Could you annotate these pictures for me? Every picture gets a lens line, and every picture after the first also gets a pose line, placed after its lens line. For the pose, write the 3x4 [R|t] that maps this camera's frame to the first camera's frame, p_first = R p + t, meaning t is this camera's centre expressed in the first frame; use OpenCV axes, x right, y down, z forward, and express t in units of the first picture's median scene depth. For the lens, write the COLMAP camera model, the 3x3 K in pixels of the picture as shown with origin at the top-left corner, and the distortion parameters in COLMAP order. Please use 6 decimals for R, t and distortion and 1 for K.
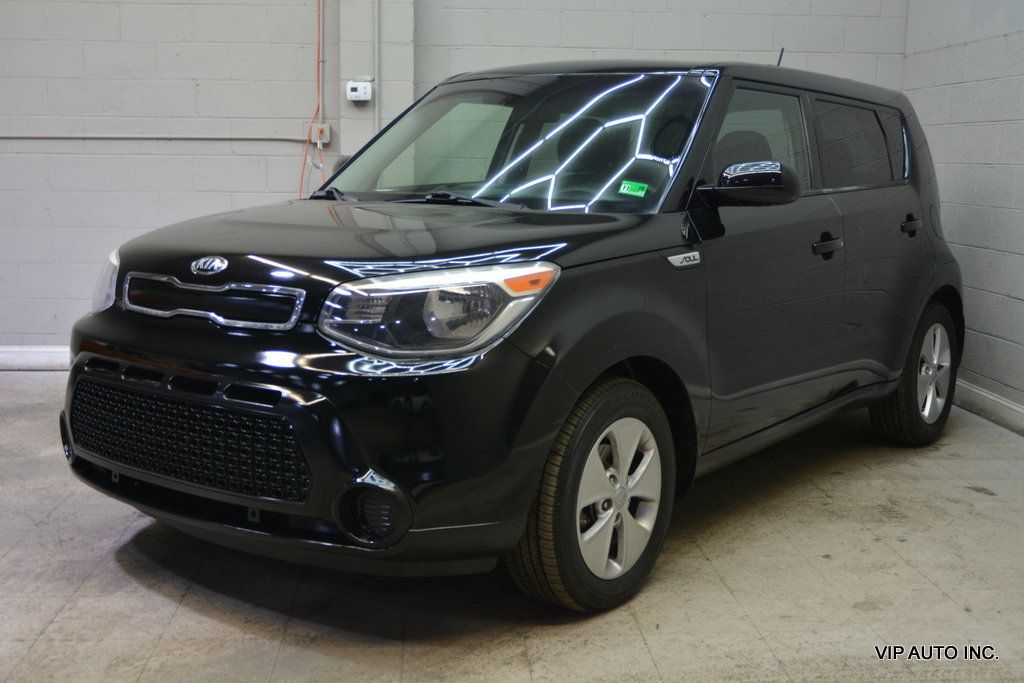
lens RADIAL K [[1266.0, 0, 512.0], [0, 1266.0, 341.5], [0, 0, 1]] dist [-0.008951, -0.007938]
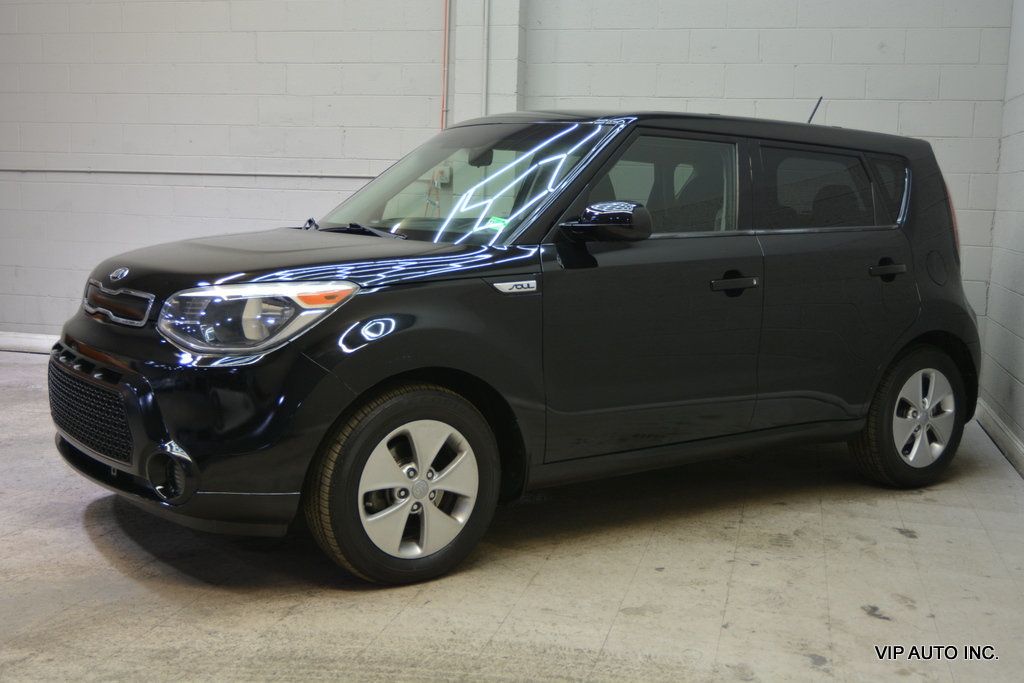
lens RADIAL K [[1215.1, 0, 512.0], [0, 1215.1, 341.5], [0, 0, 1]] dist [-0.017929, 0.010448]
pose [[0.948973, 0.054703, -0.310575, 0.475262], [-0.063167, 0.997854, -0.017252, 0.002856], [0.308965, 0.035990, 0.950392, -0.029663]]
